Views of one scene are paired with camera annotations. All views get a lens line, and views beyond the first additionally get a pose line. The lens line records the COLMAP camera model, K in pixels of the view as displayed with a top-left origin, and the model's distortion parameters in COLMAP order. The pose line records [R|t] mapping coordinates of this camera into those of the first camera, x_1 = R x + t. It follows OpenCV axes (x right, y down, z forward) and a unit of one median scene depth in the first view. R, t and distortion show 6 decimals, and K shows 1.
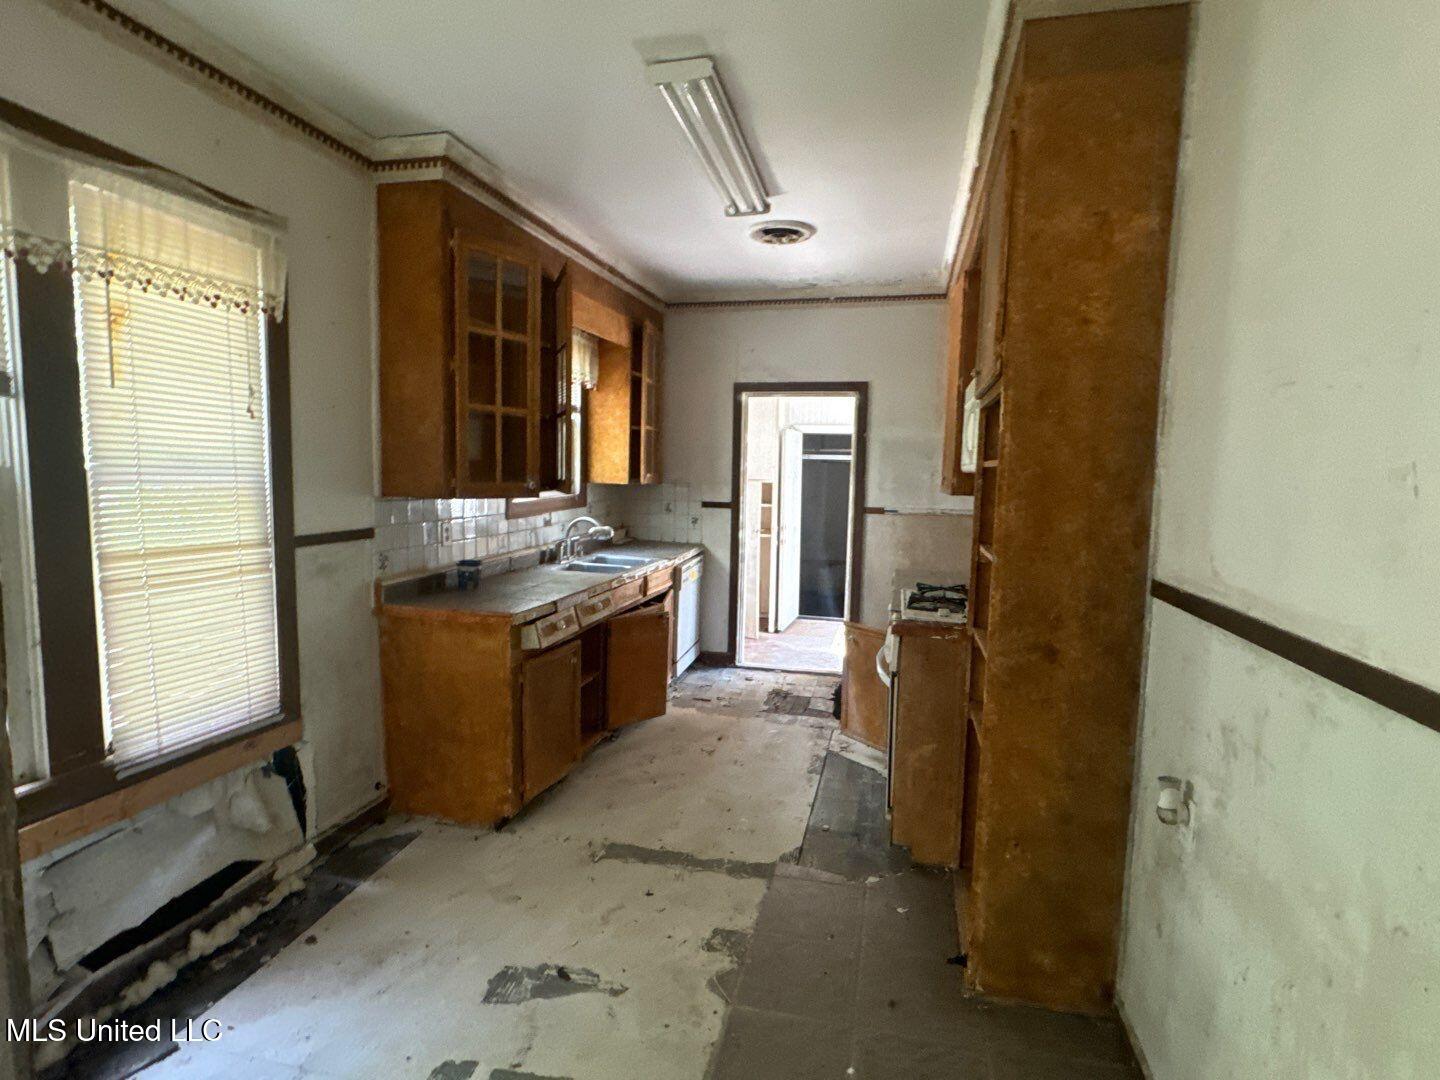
lens RADIAL K [[744.8, 0, 721.7], [0, 744.8, 543.3], [0, 0, 1]] dist [-0.000878, -0.000016]
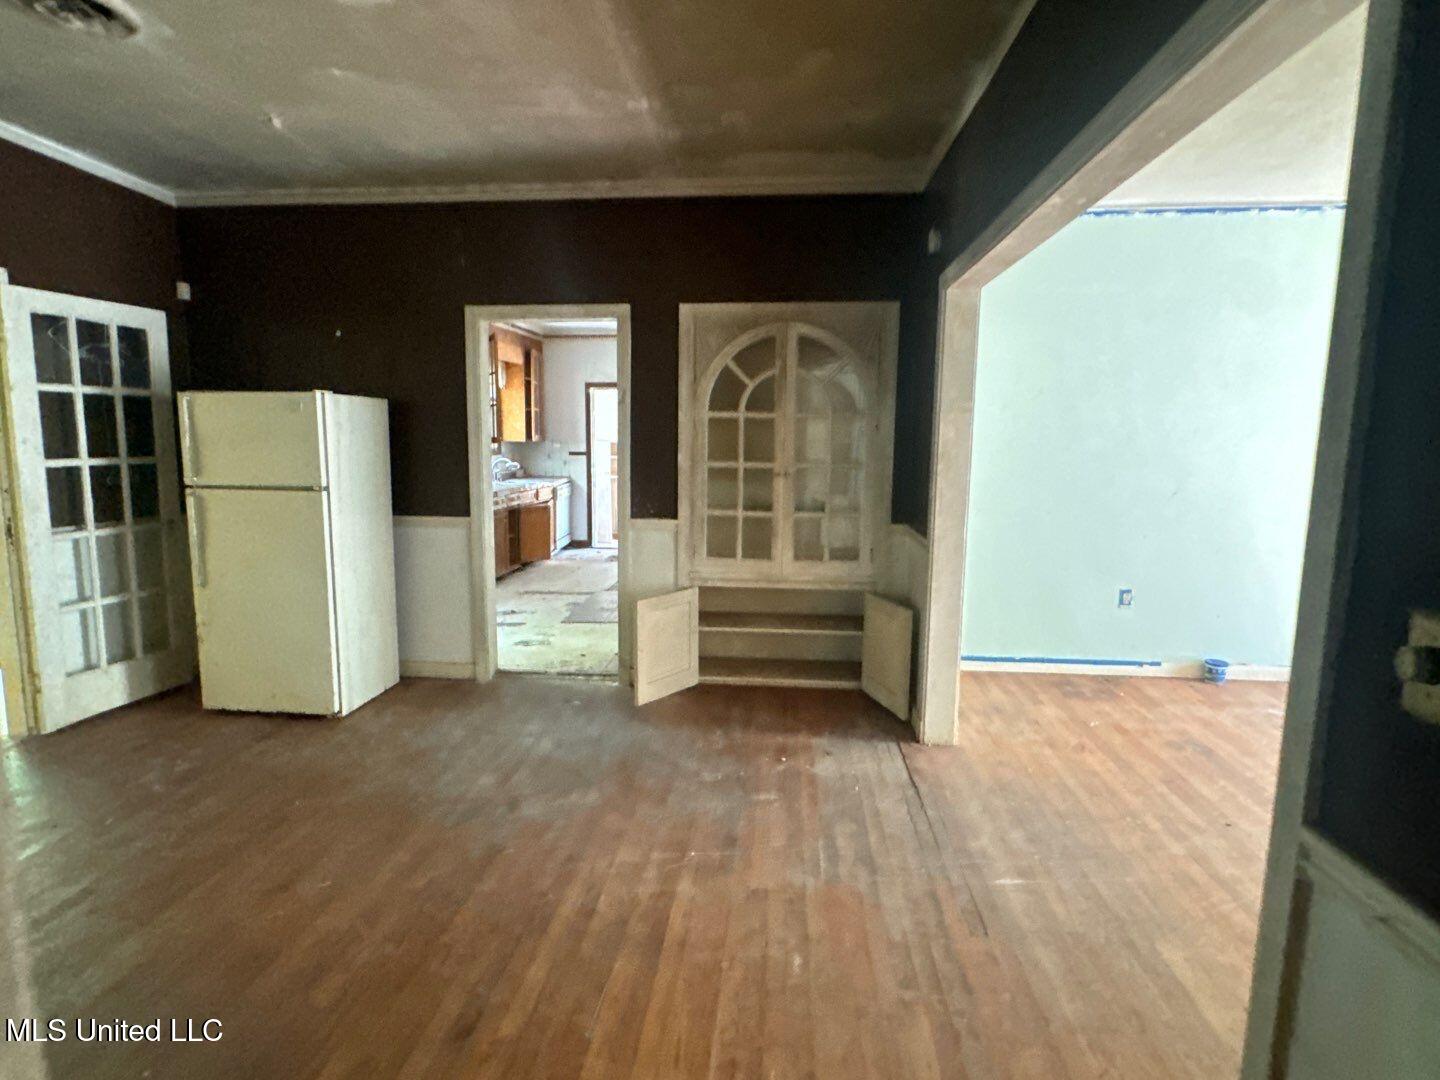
lens RADIAL K [[744.8, 0, 717.2], [0, 744.8, 535.2], [0, 0, 1]] dist [-0.000878, -0.000016]
pose [[0.989341, -0.030322, 0.142425, 0.067011], [0.026076, 0.999161, 0.031583, 0.099657], [-0.143263, -0.027532, 0.989302, -0.822934]]
